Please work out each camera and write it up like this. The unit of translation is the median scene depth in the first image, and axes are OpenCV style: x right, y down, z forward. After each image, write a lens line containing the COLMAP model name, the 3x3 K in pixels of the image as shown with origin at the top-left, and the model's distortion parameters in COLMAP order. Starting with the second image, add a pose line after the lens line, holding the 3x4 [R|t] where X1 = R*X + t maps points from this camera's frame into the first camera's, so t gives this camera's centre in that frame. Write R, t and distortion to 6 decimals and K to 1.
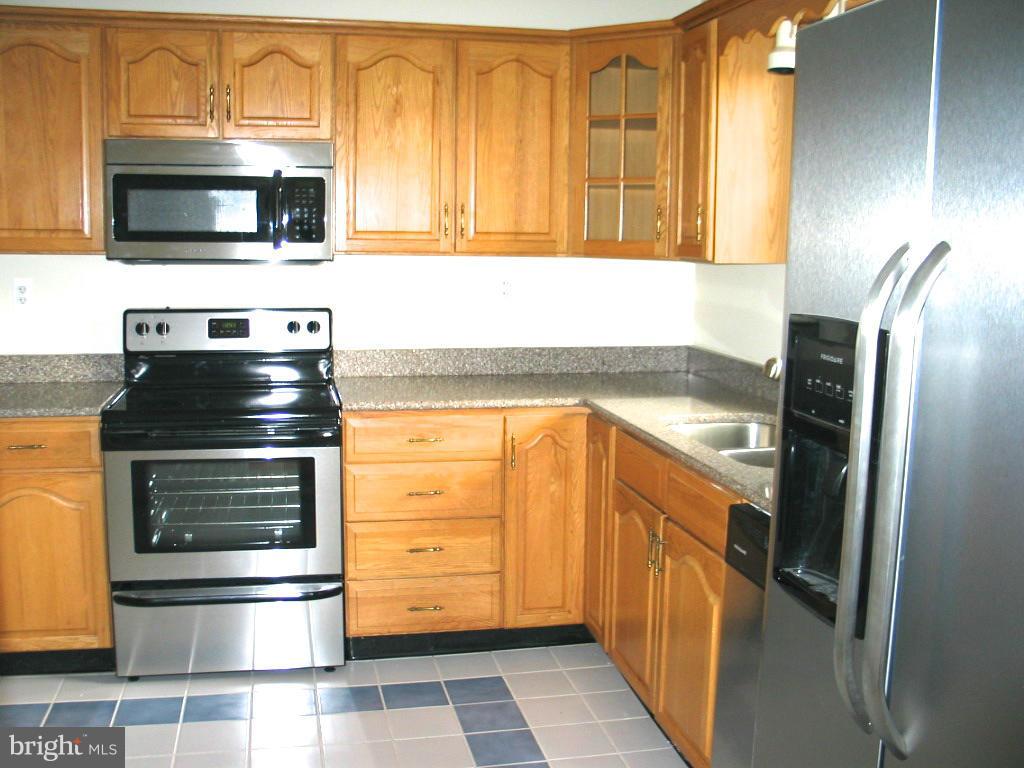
lens RADIAL K [[1083.2, 0, 487.7], [0, 1083.2, 388.7], [0, 0, 1]] dist [-0.190785, 0.231797]
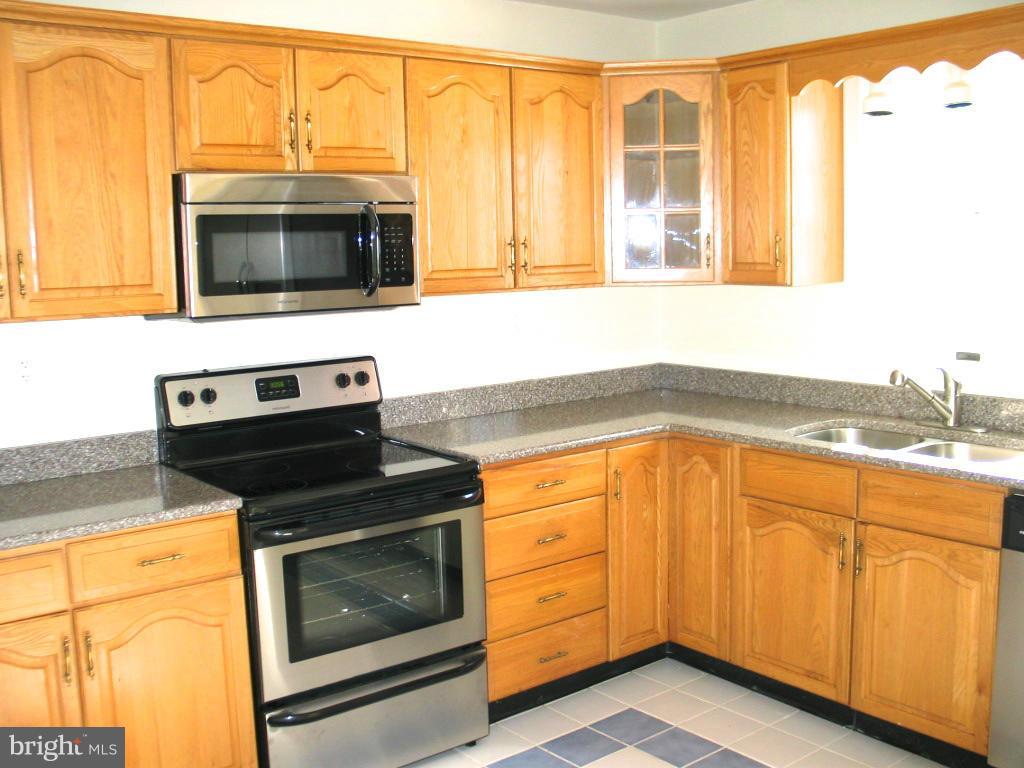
lens RADIAL K [[1083.2, 0, 487.7], [0, 1083.2, 388.7], [0, 0, 1]] dist [-0.190785, 0.231797]
pose [[0.895286, -0.094988, 0.435248, -0.505941], [0.099531, 0.994957, 0.012408, -0.053737], [-0.434232, 0.032212, 0.900225, 0.149682]]
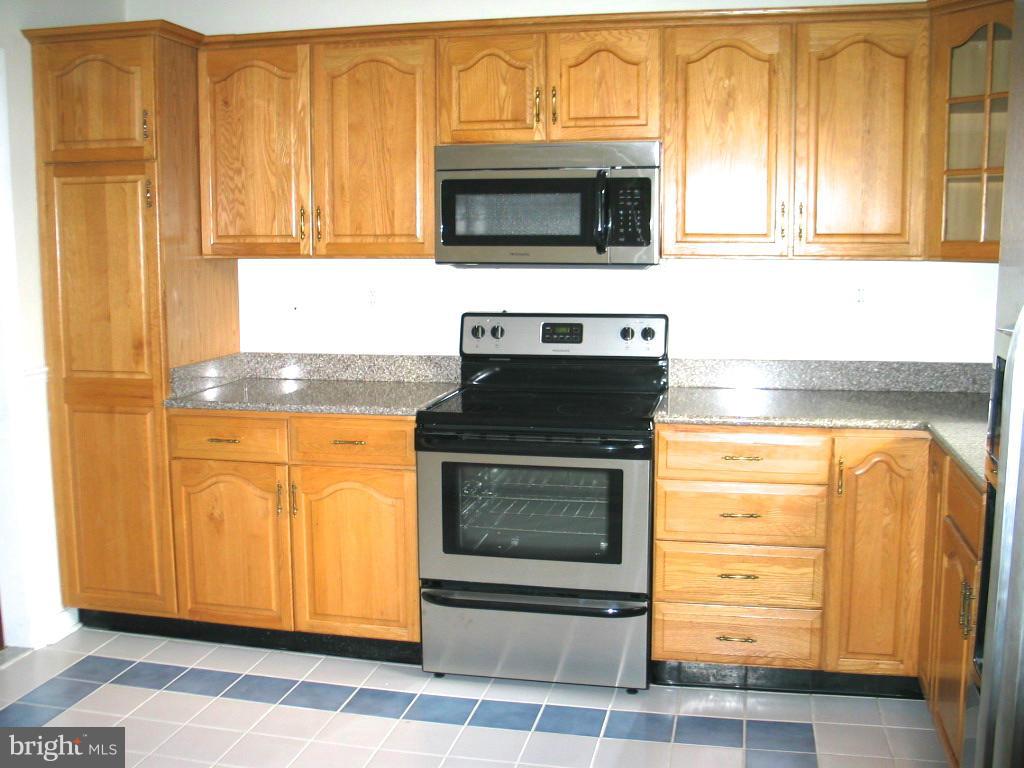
lens RADIAL K [[1083.2, 0, 487.7], [0, 1083.2, 388.7], [0, 0, 1]] dist [-0.190785, 0.231797]
pose [[0.909273, 0.037251, -0.414529, 0.119051], [-0.039239, 0.999223, 0.003721, -0.006817], [0.414346, 0.012882, 0.910028, 0.071400]]
